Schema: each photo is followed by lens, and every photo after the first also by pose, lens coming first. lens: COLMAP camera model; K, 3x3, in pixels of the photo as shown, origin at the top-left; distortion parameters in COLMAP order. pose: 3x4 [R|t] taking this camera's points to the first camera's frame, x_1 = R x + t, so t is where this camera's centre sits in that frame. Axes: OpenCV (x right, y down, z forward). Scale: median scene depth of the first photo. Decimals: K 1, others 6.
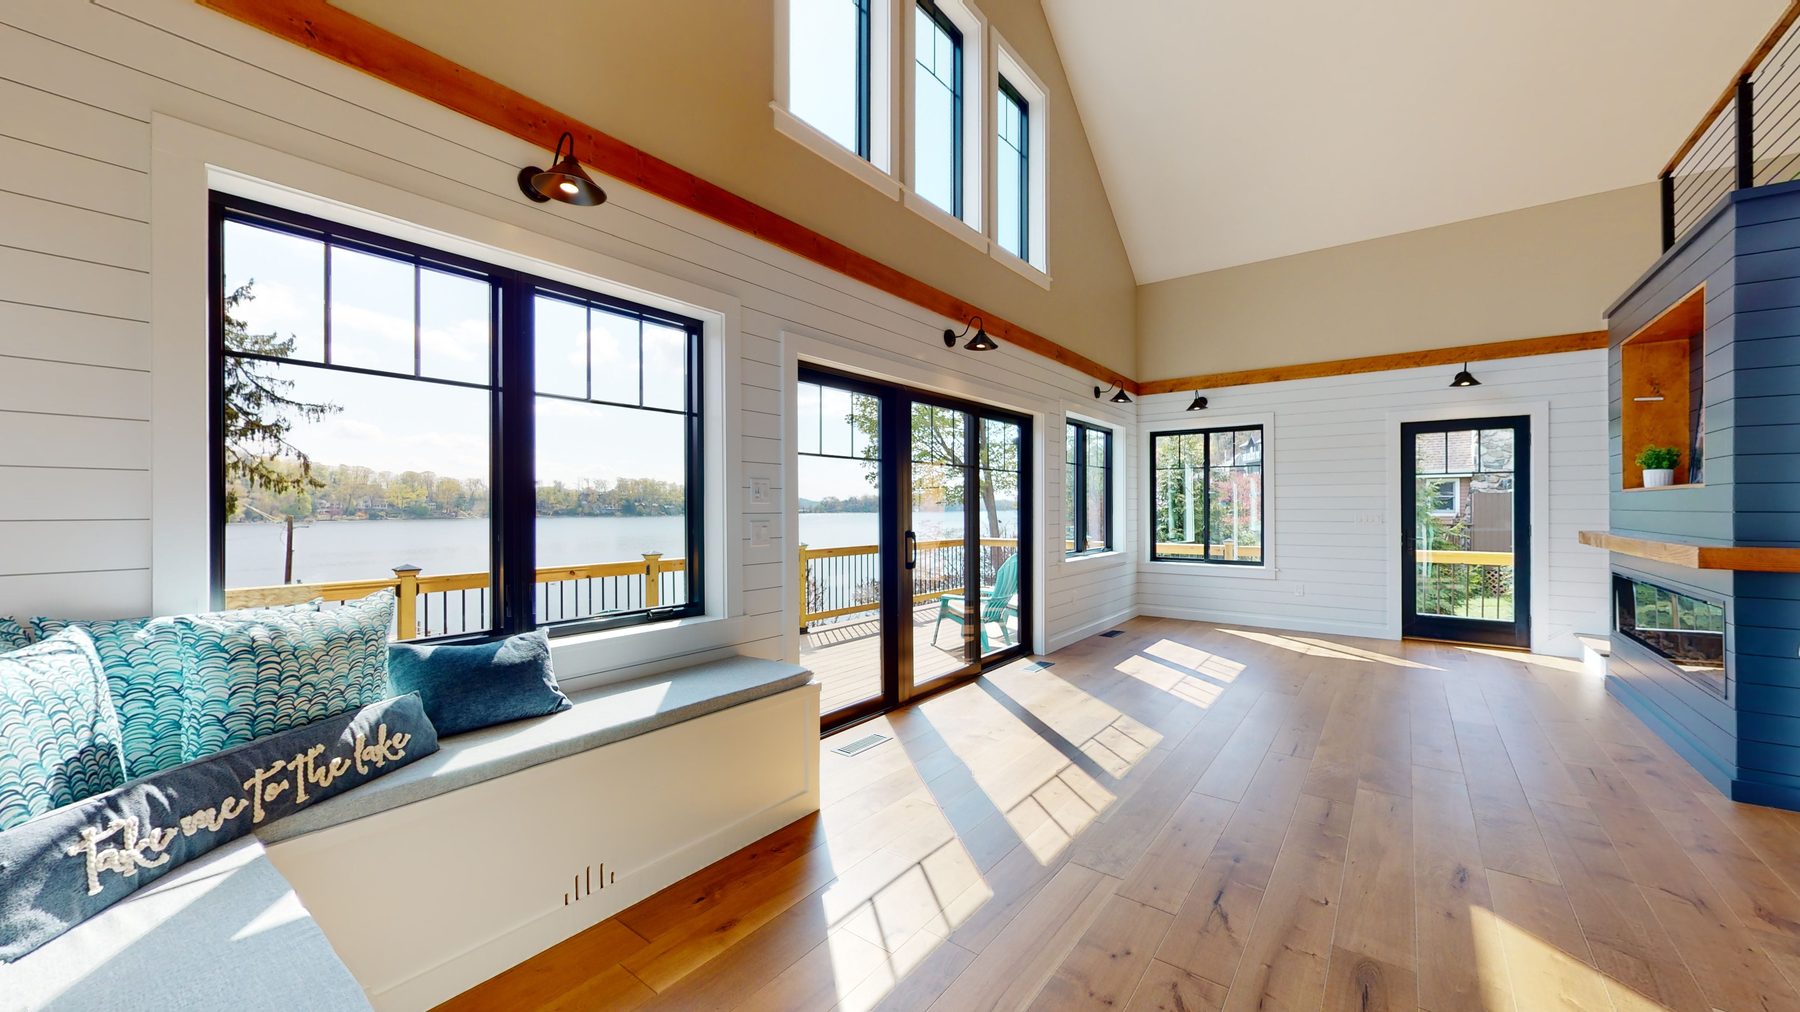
lens RADIAL K [[660.1, 0, 890.2], [0, 660.1, 507.9], [0, 0, 1]] dist [0.006997, -0.000234]
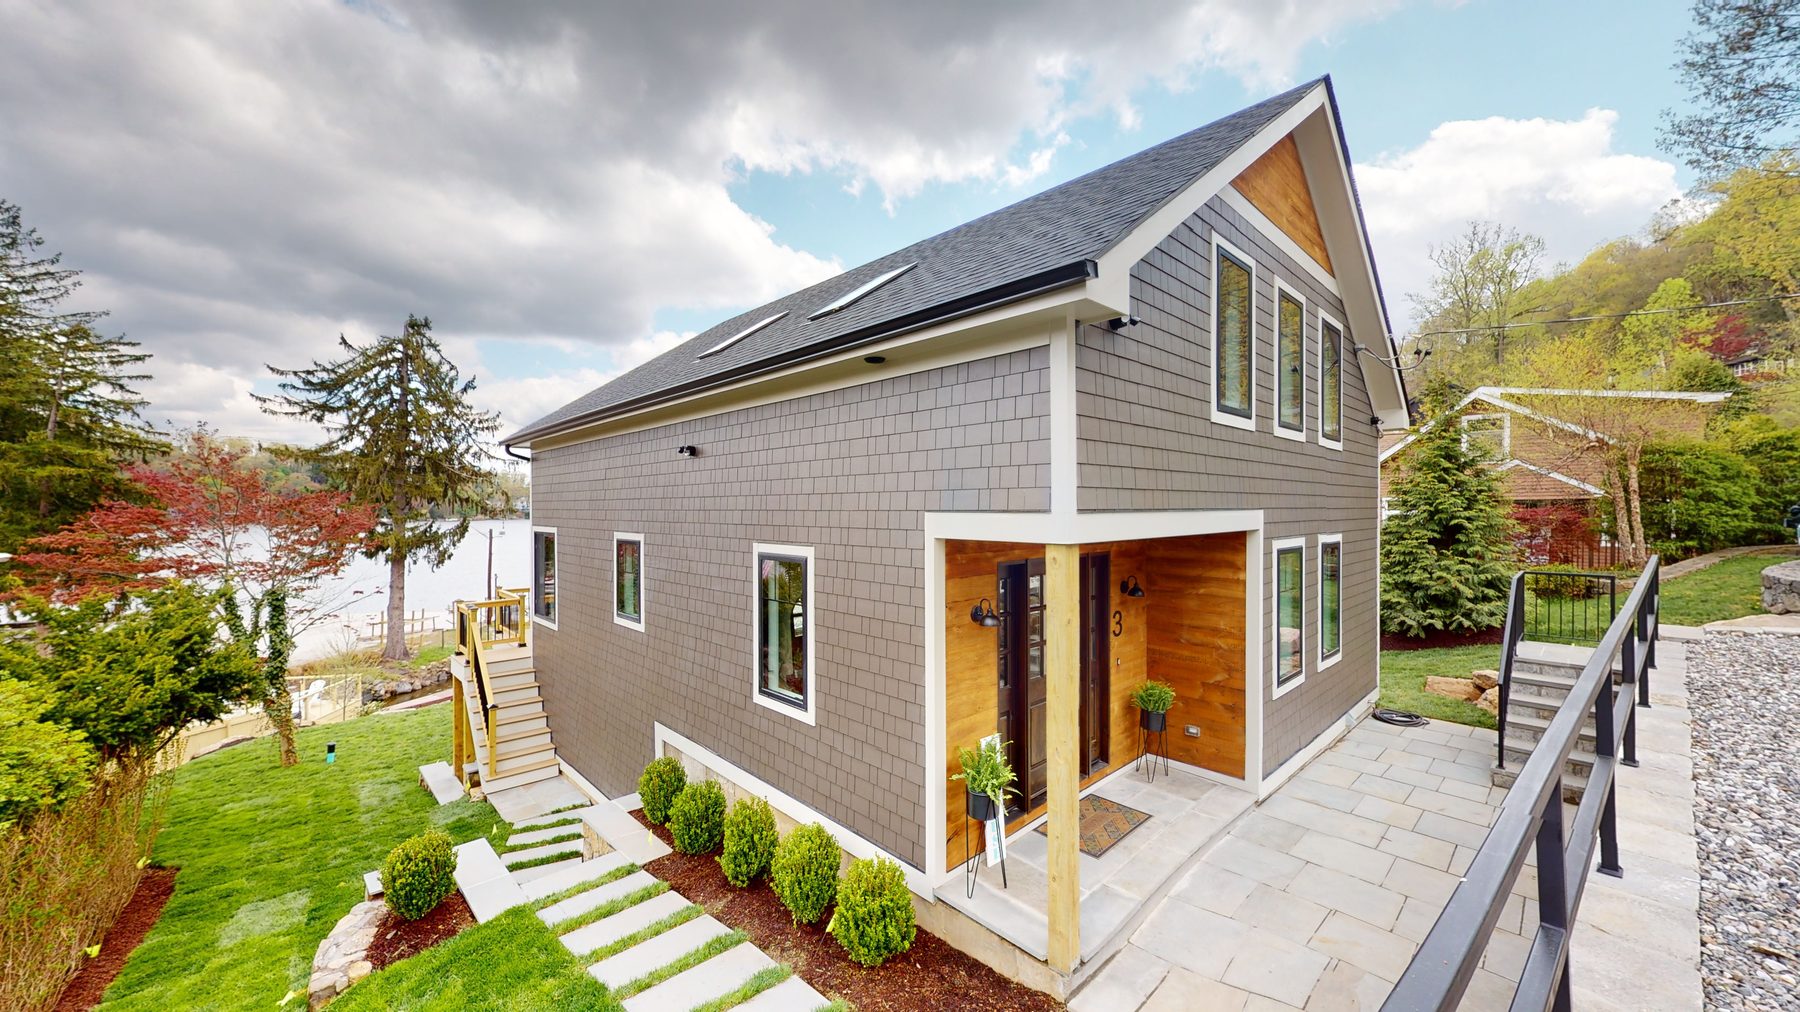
lens RADIAL K [[663.3, 0, 898.3], [0, 663.3, 501.0], [0, 0, 1]] dist [0.006323, 0.000192]
pose [[0.987787, -0.000376, -0.155810, 0.948133], [0.000084, 0.999998, -0.001879, -0.232751], [0.155810, 0.001843, 0.987785, -1.437599]]
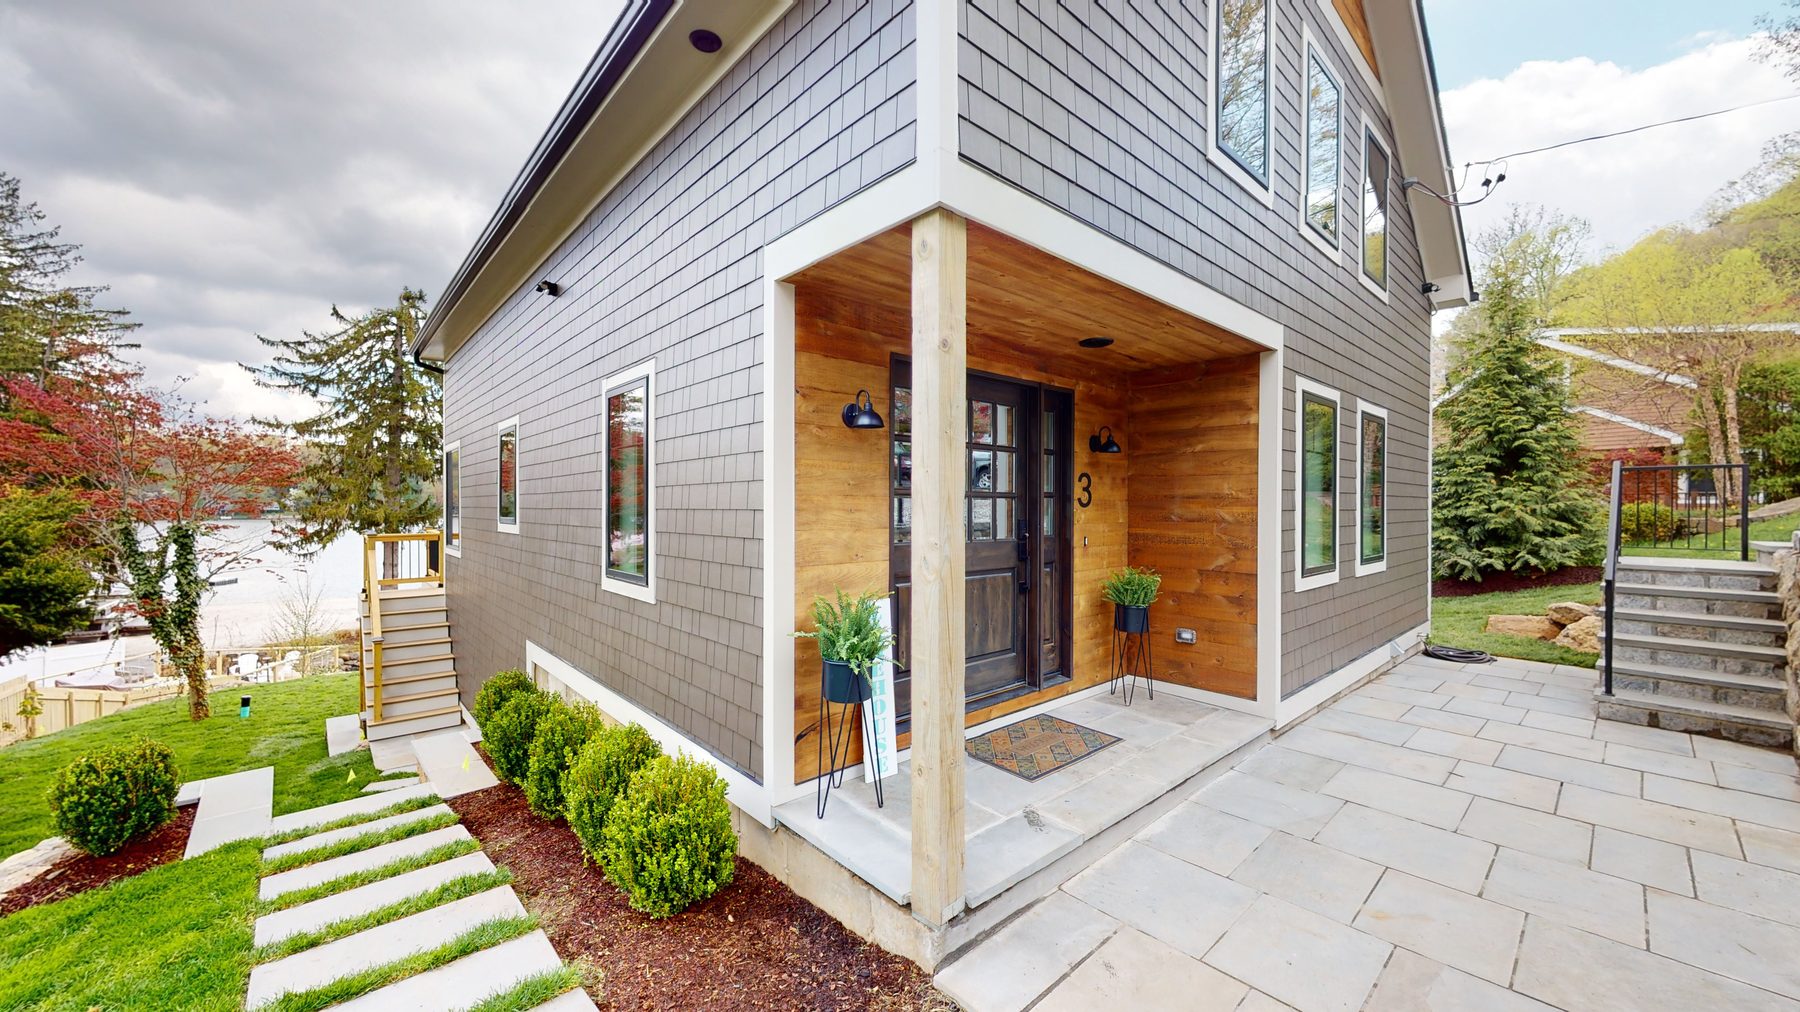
lens RADIAL K [[660.1, 0, 898.7], [0, 660.1, 503.9], [0, 0, 1]] dist [0.006997, -0.000234]
pose [[0.982218, 0.001496, -0.187735, 1.066007], [-0.001882, 0.999996, -0.001878, -0.005522], [0.187732, 0.002198, 0.982218, -1.134285]]
